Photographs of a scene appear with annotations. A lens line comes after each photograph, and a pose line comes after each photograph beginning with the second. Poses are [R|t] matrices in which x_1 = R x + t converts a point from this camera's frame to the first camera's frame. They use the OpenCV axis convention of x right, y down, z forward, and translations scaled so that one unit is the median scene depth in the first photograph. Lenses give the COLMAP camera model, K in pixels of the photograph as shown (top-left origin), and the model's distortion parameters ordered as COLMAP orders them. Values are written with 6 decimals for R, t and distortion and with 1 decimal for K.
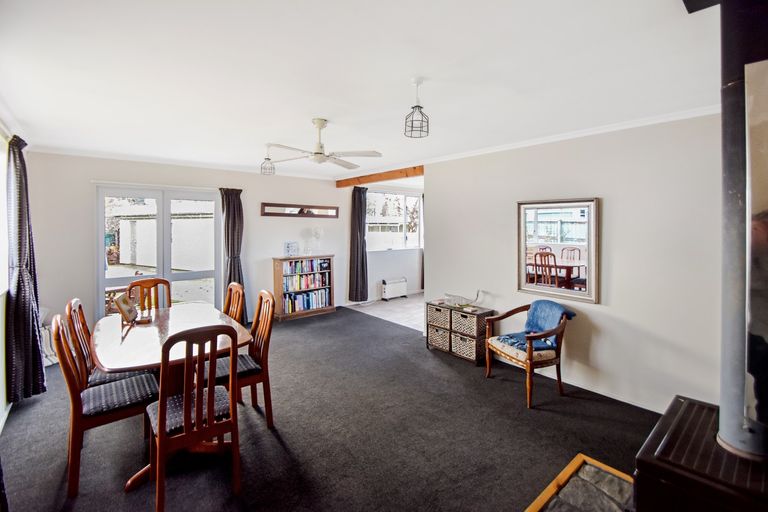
lens RADIAL K [[349.4, 0, 383.8], [0, 349.4, 225.6], [0, 0, 1]] dist [-0.000201, -0.000065]
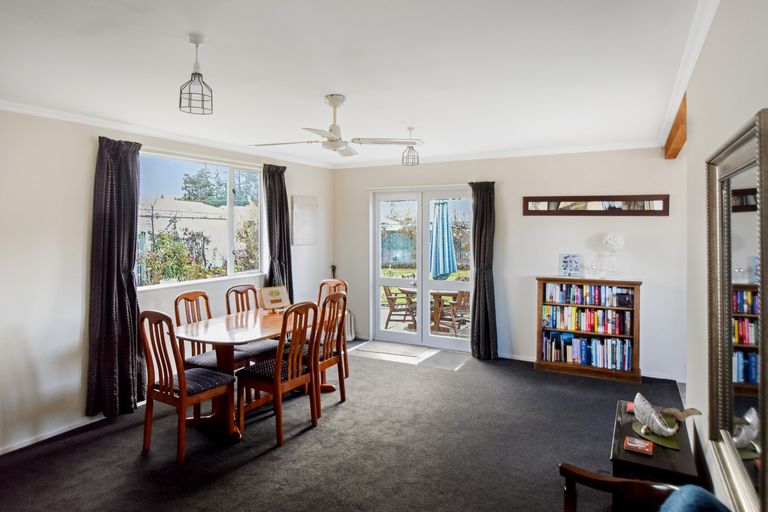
lens RADIAL K [[471.7, 0, 384.8], [0, 471.7, 223.9], [0, 0, 1]] dist [0.000877, 0.000222]
pose [[0.368183, -0.005021, -0.929740, 0.426291], [0.000727, 0.999987, -0.005113, -0.005343], [0.929753, 0.001207, 0.368182, 0.359975]]
